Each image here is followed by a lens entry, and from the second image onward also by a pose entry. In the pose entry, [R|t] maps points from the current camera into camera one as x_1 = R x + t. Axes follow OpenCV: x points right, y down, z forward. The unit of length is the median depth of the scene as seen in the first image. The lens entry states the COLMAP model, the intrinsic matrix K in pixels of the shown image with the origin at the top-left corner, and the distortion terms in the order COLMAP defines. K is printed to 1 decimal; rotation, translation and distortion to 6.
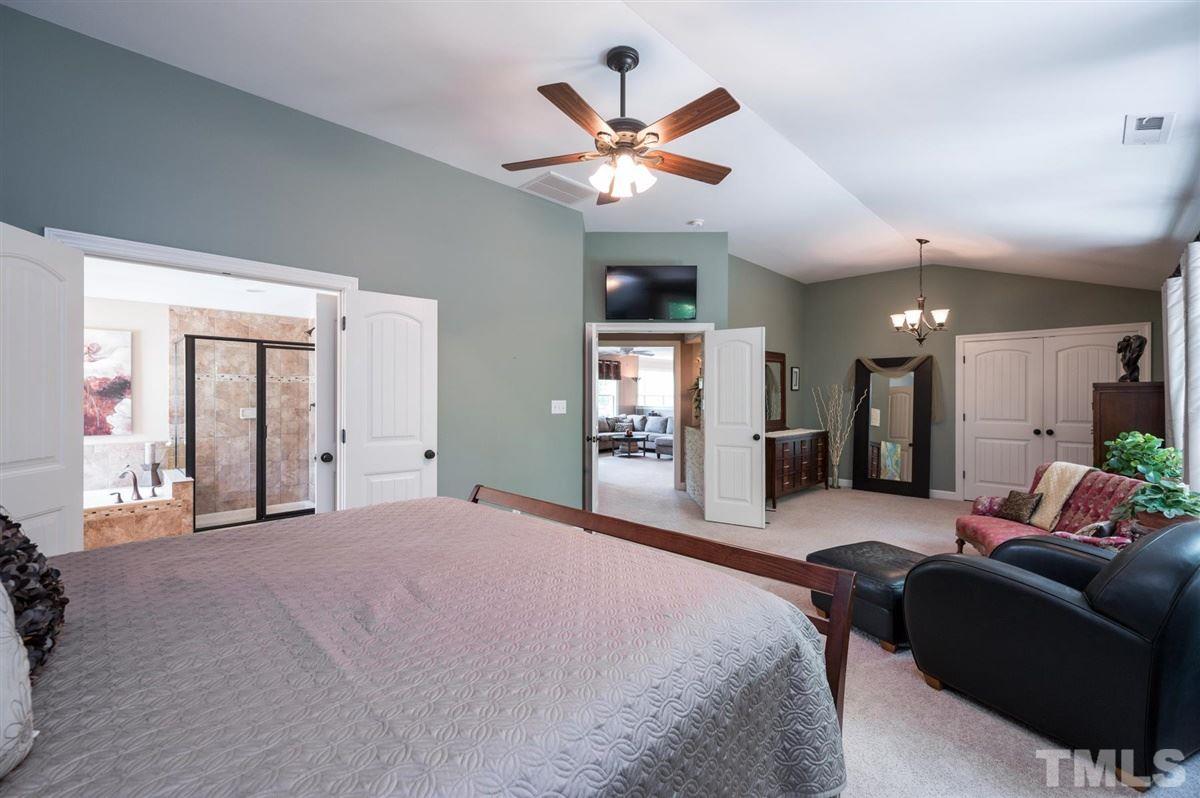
lens RADIAL K [[491.2, 0, 598.3], [0, 491.2, 397.2], [0, 0, 1]] dist [0.002370, 0.000175]
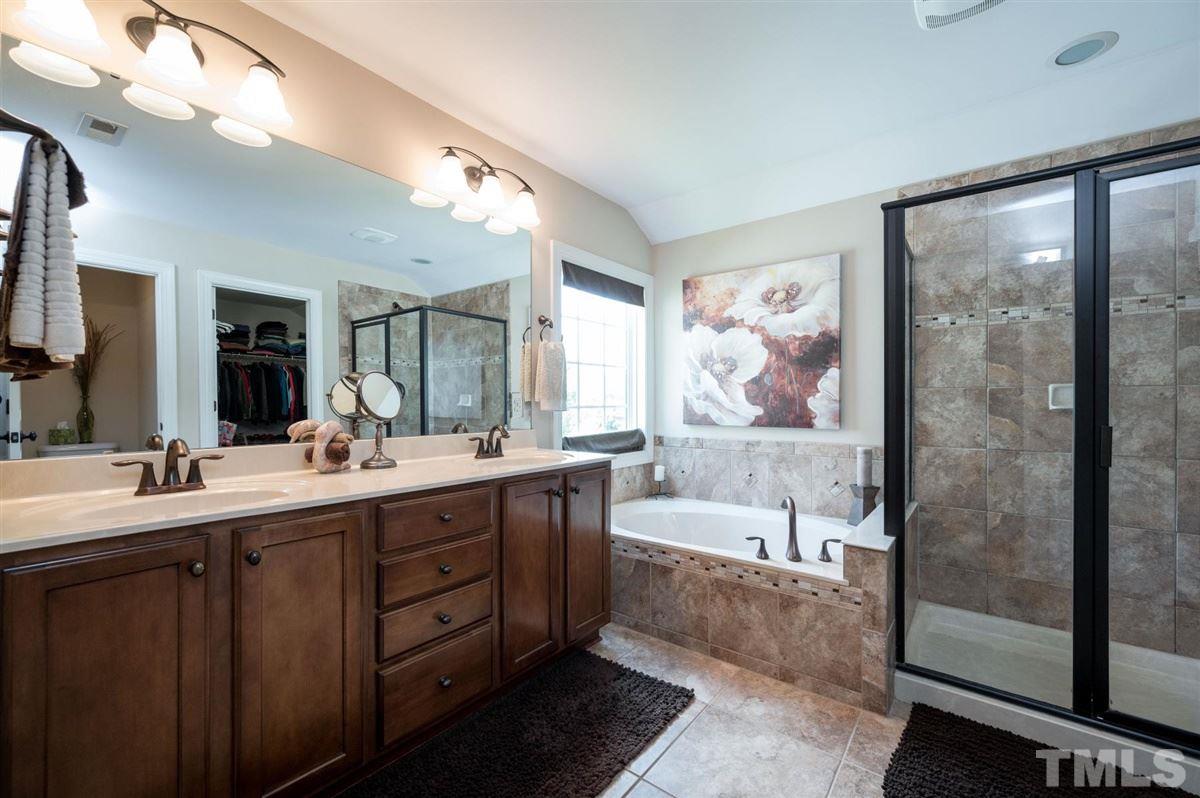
lens RADIAL K [[491.2, 0, 594.3], [0, 491.2, 401.7], [0, 0, 1]] dist [0.002370, 0.000175]
pose [[0.115682, 0.001158, -0.993286, -0.415869], [-0.002316, 0.999997, 0.000896, 0.043749], [0.993284, 0.002197, 0.115684, 0.661167]]
